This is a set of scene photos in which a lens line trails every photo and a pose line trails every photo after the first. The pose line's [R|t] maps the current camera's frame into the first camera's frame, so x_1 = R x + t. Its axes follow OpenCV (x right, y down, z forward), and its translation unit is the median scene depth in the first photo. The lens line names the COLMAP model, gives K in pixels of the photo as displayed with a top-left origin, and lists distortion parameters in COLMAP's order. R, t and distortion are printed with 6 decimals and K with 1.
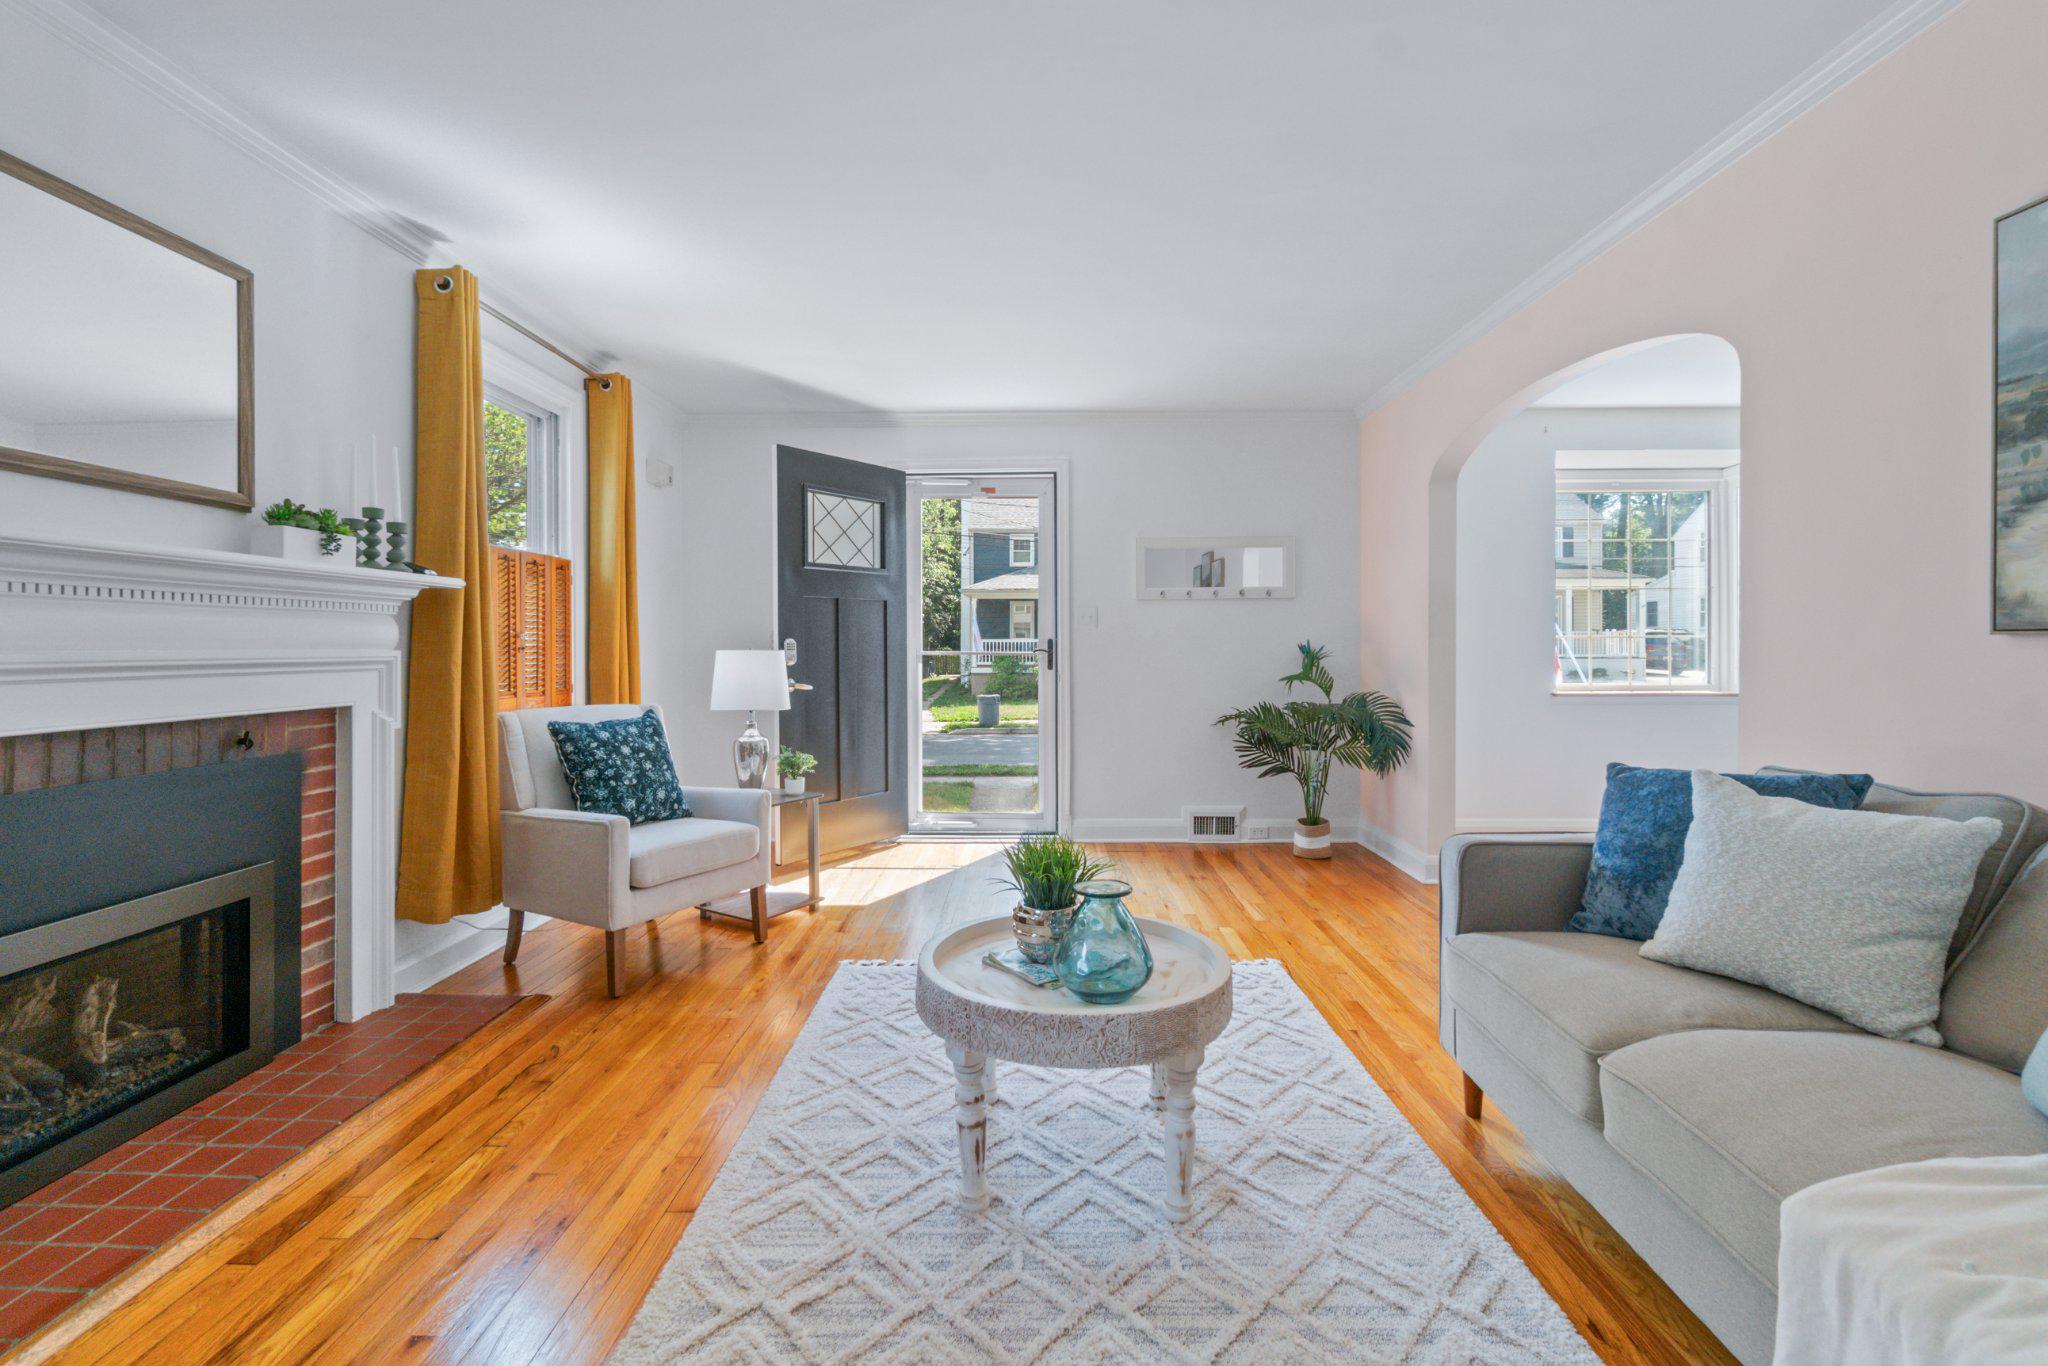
lens RADIAL K [[898.9, 0, 1023.2], [0, 898.9, 678.8], [0, 0, 1]] dist [0.013640, 0.000170]
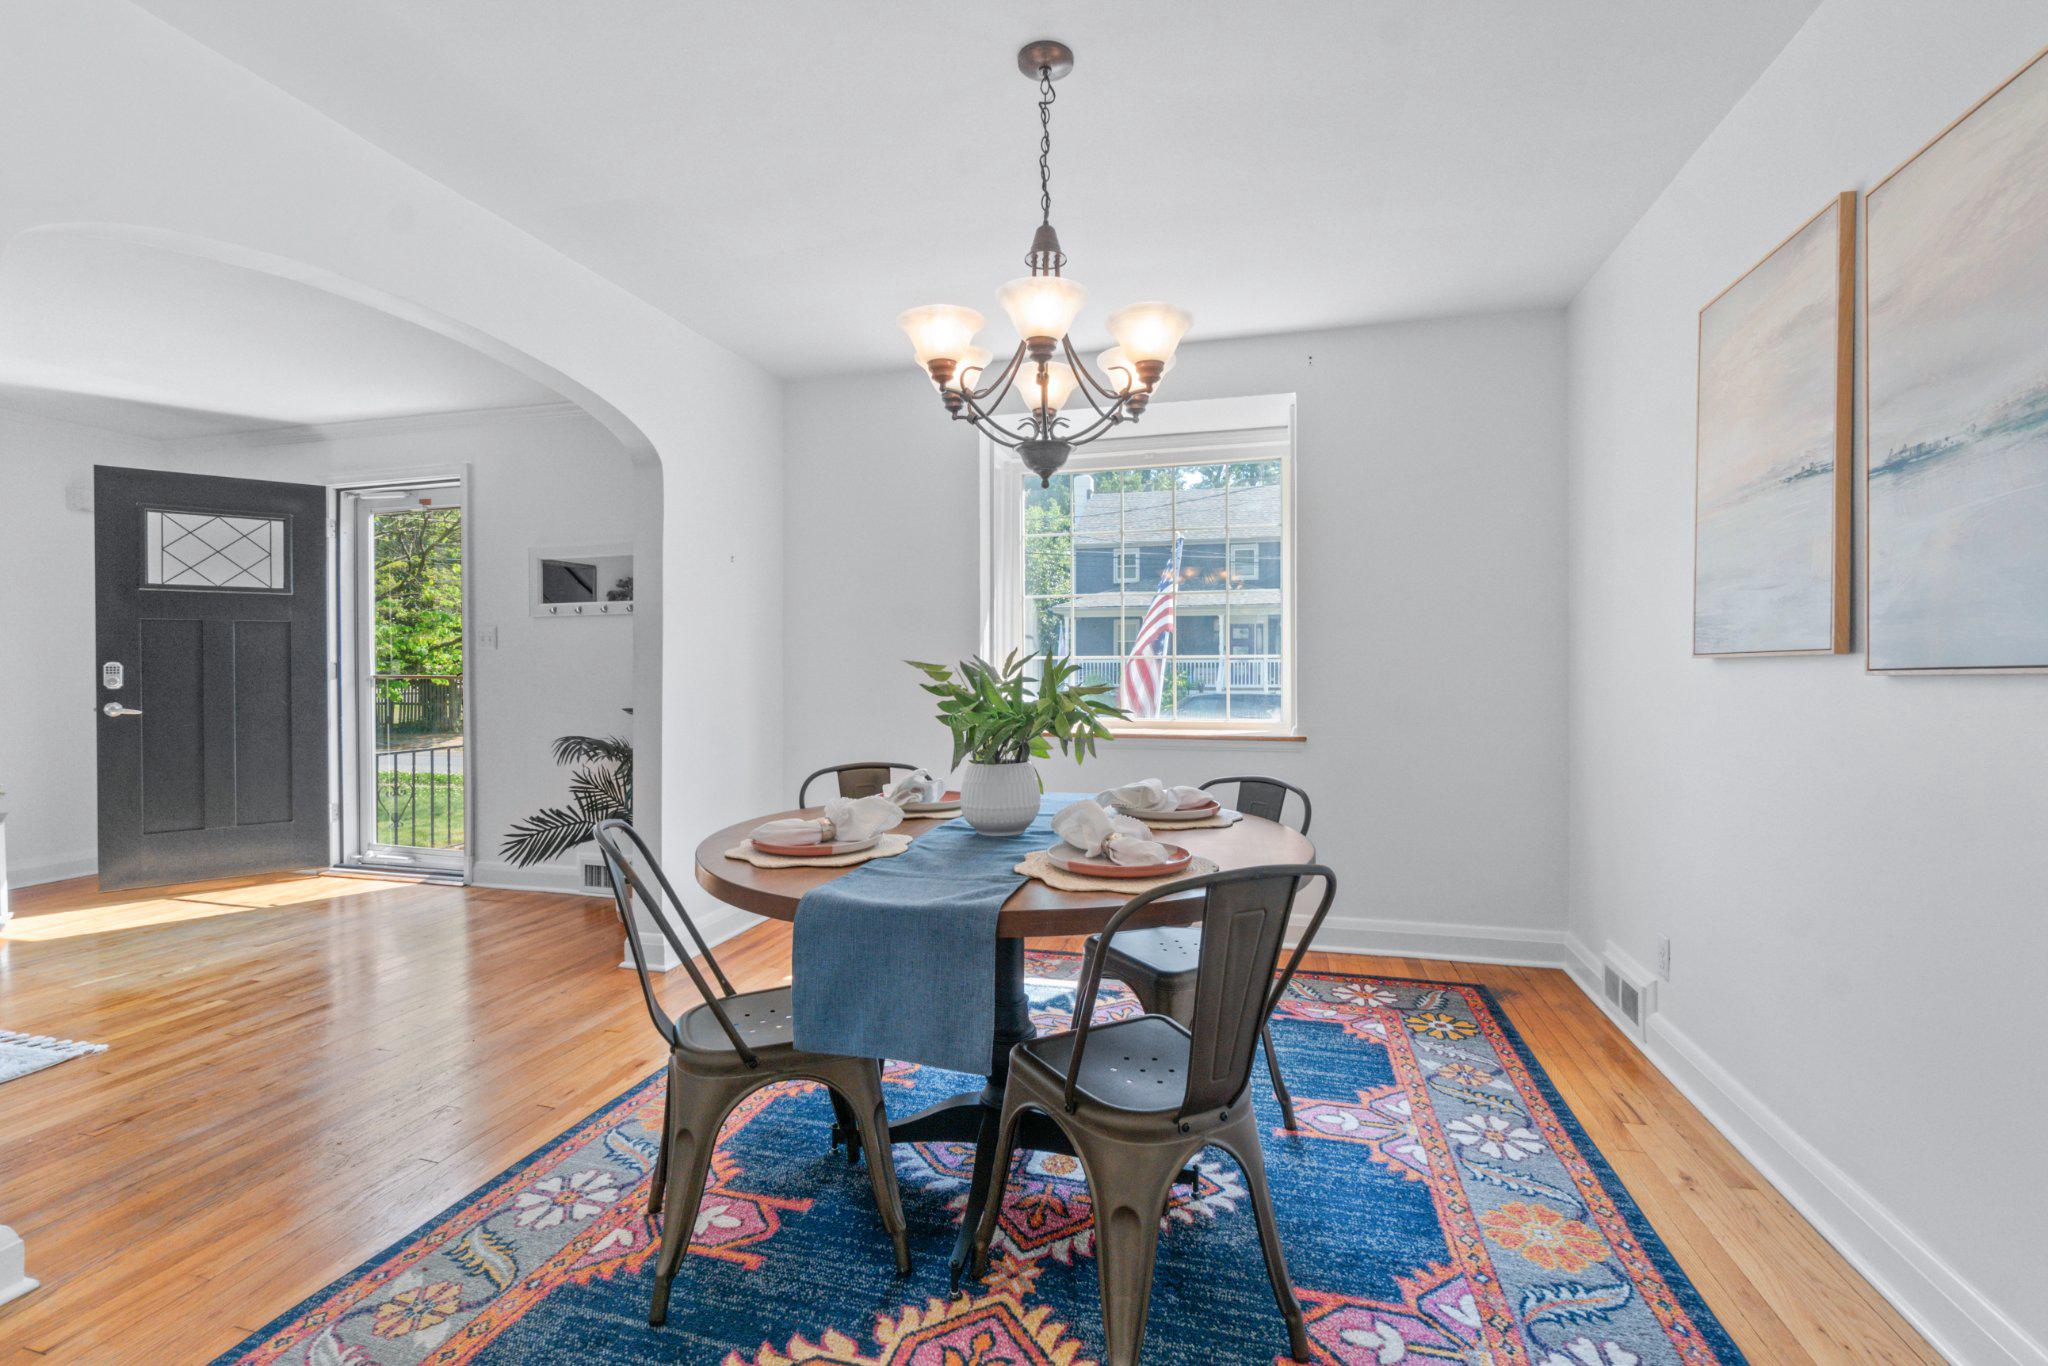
lens RADIAL K [[898.9, 0, 1022.0], [0, 898.9, 683.2], [0, 0, 1]] dist [0.013640, 0.000170]
pose [[0.967278, 0.001969, -0.253713, 0.892010], [-0.004221, 0.999956, -0.008330, -0.016171], [0.253685, 0.009128, 0.967244, 0.270733]]
